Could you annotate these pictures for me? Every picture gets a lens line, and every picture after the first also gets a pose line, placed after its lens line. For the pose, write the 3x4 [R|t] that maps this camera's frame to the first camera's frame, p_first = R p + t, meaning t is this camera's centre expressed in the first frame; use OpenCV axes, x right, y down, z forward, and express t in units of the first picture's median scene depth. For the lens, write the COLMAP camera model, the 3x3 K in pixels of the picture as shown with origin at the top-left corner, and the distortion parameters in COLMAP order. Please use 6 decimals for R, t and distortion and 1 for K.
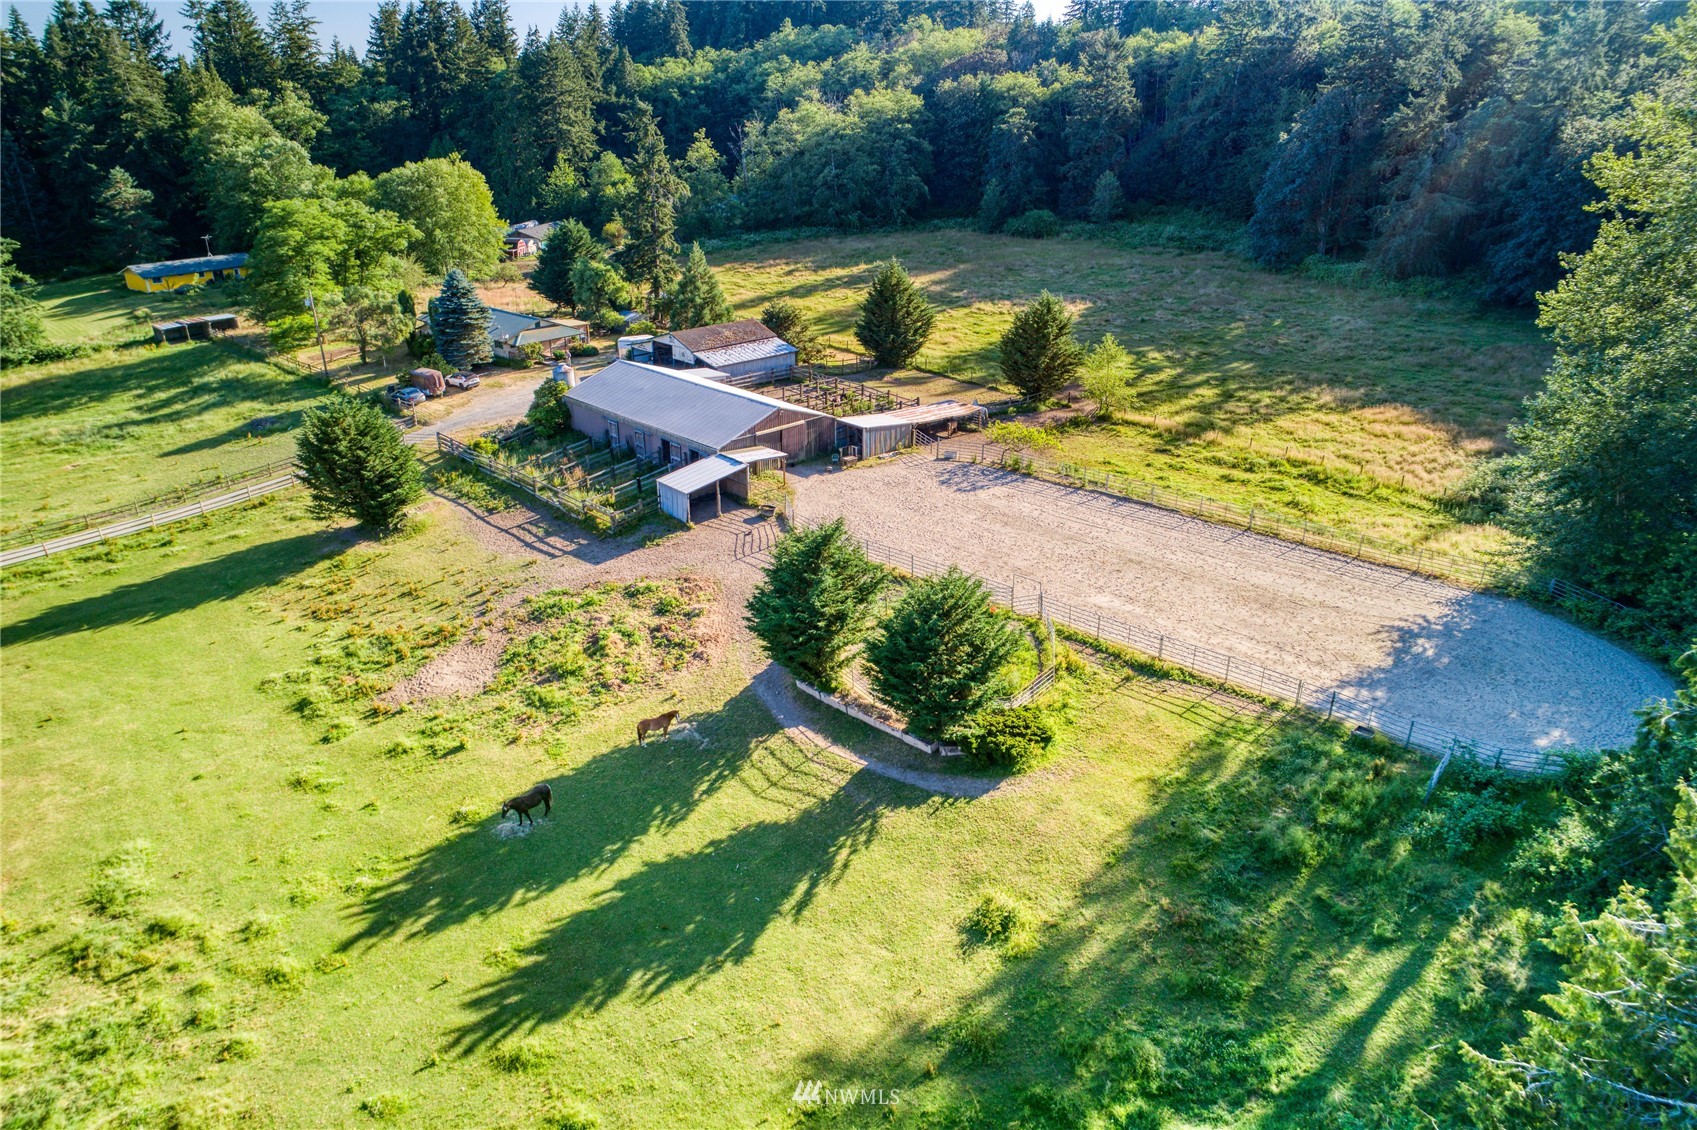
lens RADIAL K [[1083.0, 0, 844.1], [0, 1083.0, 559.9], [0, 0, 1]] dist [-0.079307, 0.061911]
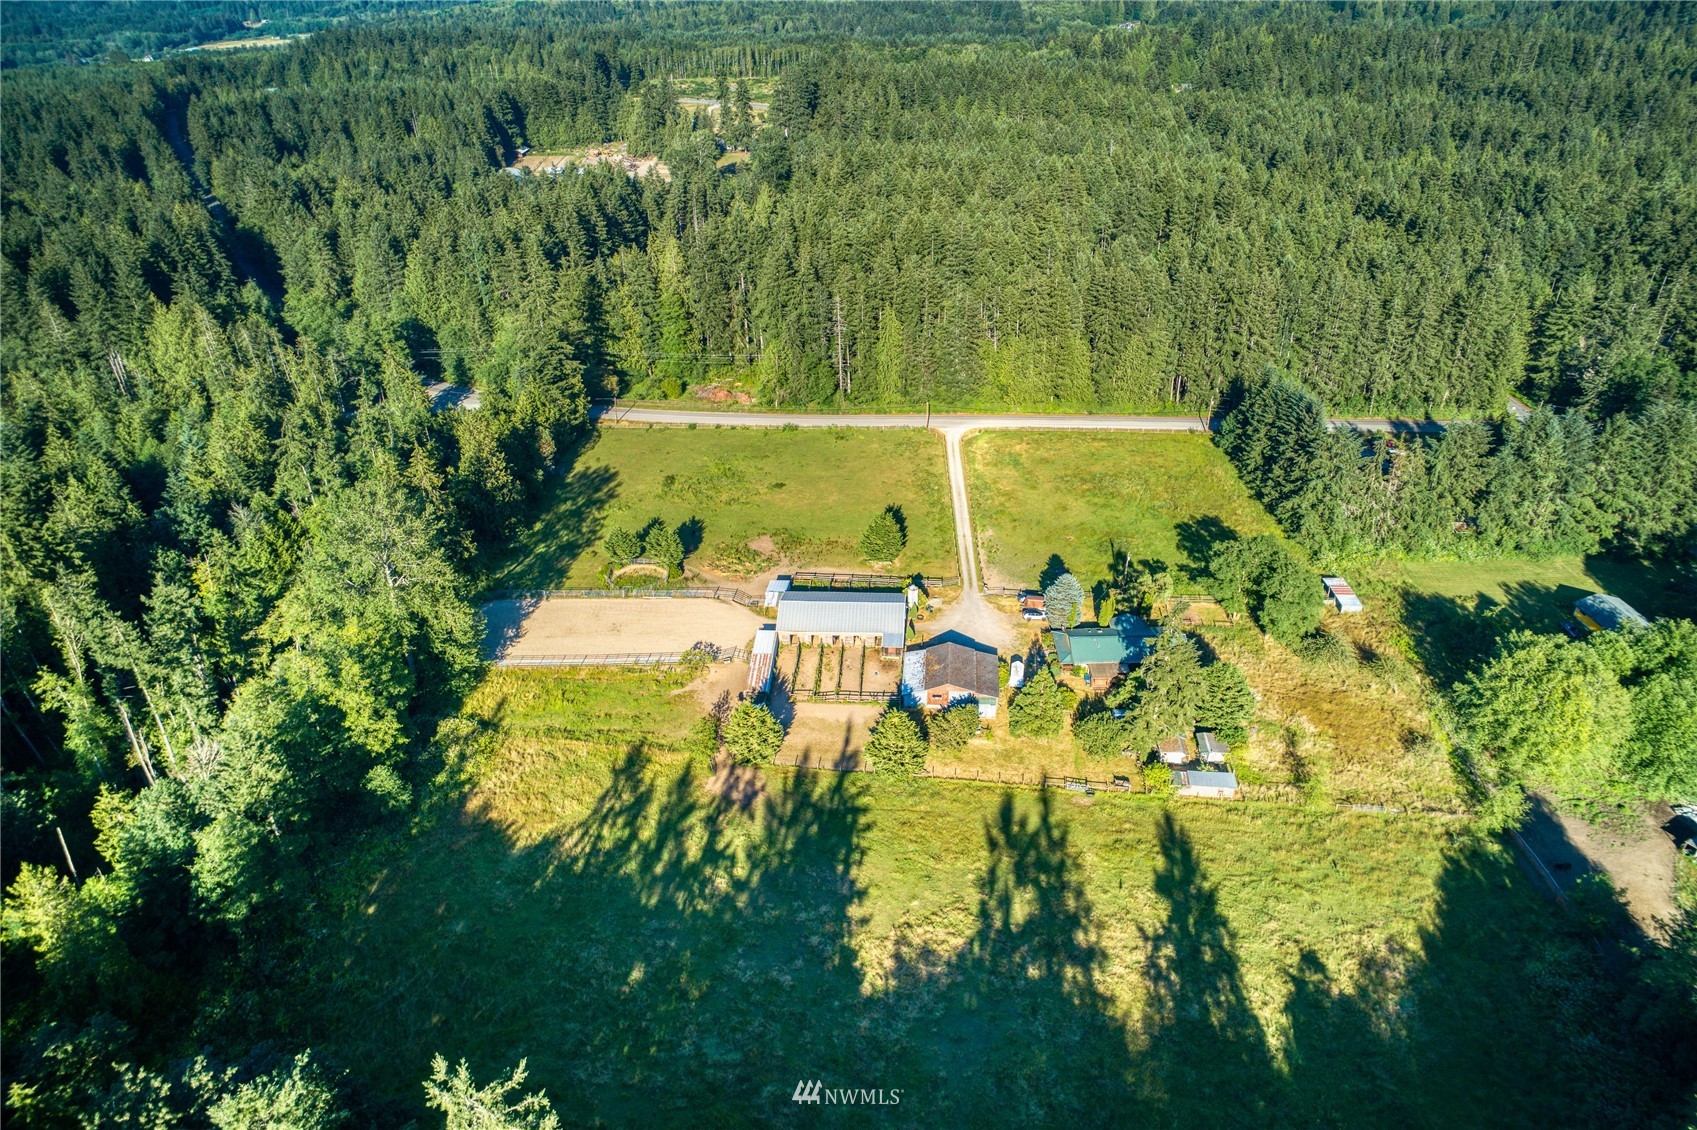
lens RADIAL K [[1083.0, 0, 849.9], [0, 1083.0, 569.3], [0, 0, 1]] dist [-0.079307, 0.061911]
pose [[-0.753799, 0.361814, -0.548524, 1.147380], [-0.243761, 0.621227, 0.744753, -2.104087], [0.610220, 0.695103, -0.380084, 2.096764]]
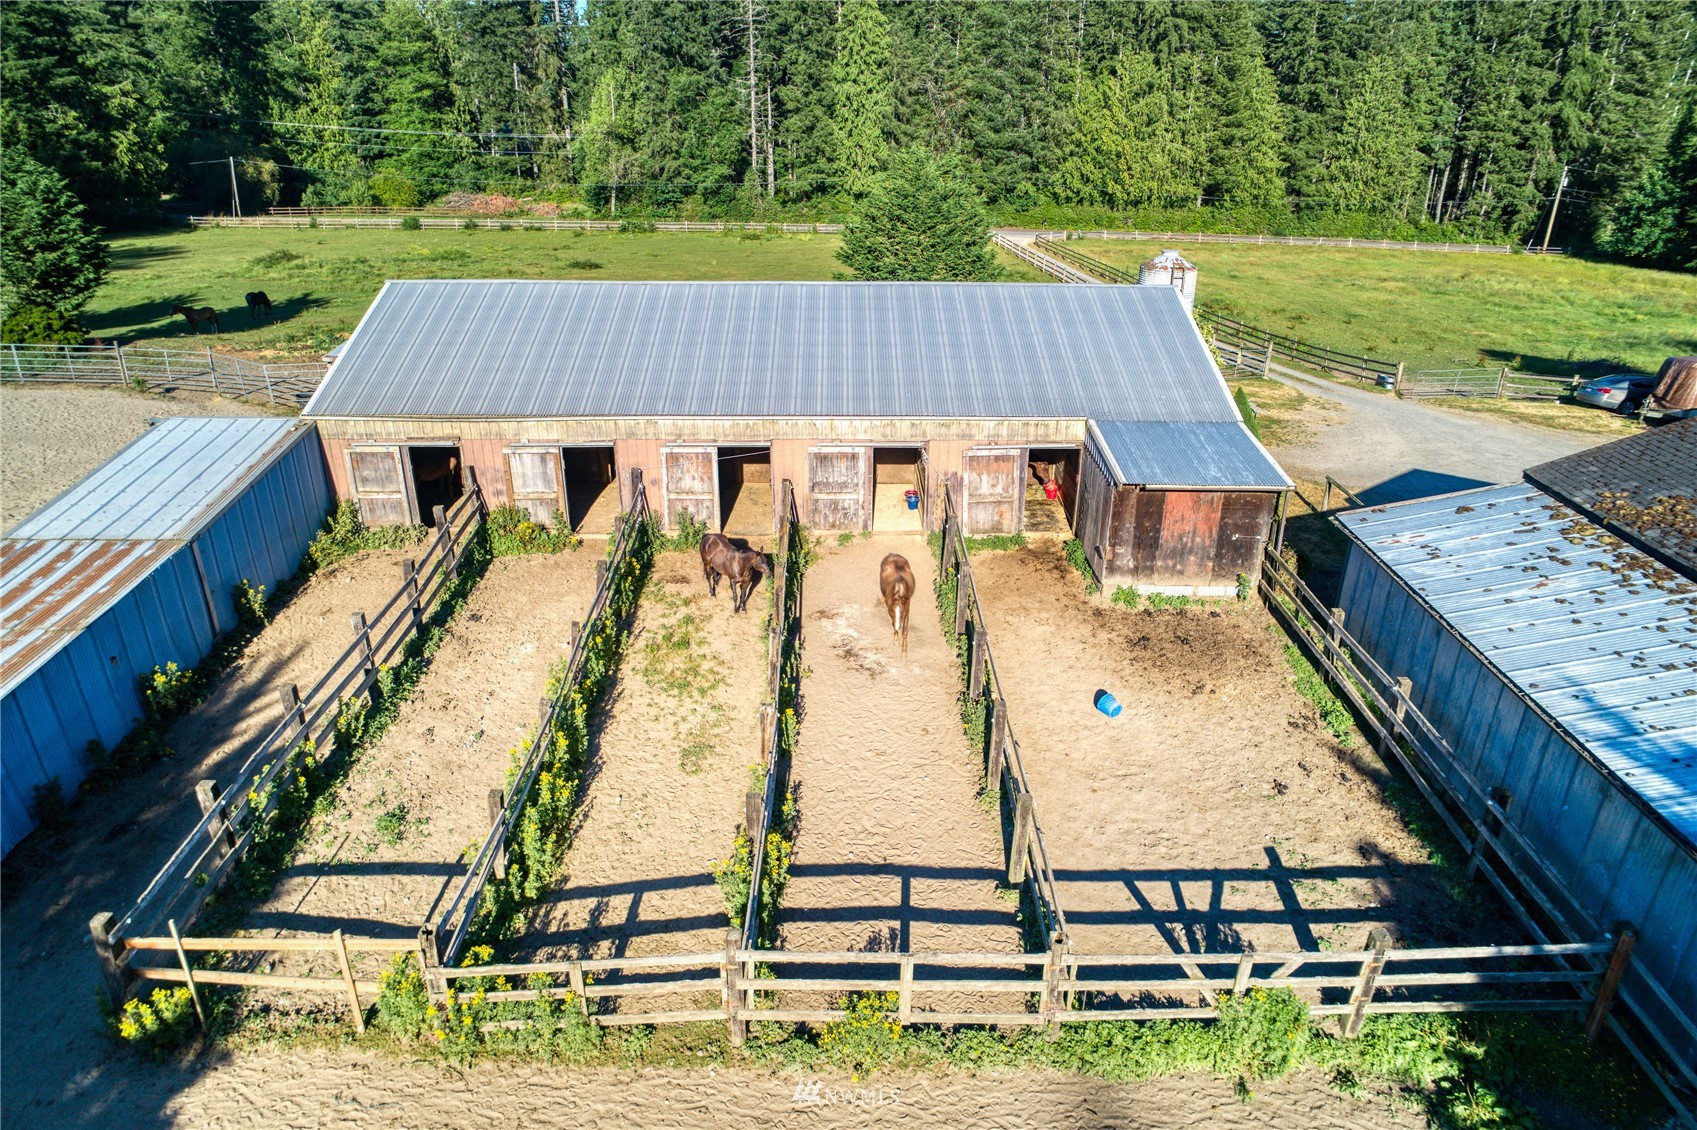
lens RADIAL K [[1083.0, 0, 849.7], [0, 1083.0, 569.7], [0, 0, 1]] dist [-0.079307, 0.061911]
pose [[-0.699589, 0.288265, -0.653819, 0.082684], [-0.298070, 0.713868, 0.633677, -0.365318], [0.649408, 0.638197, -0.413491, 1.431061]]
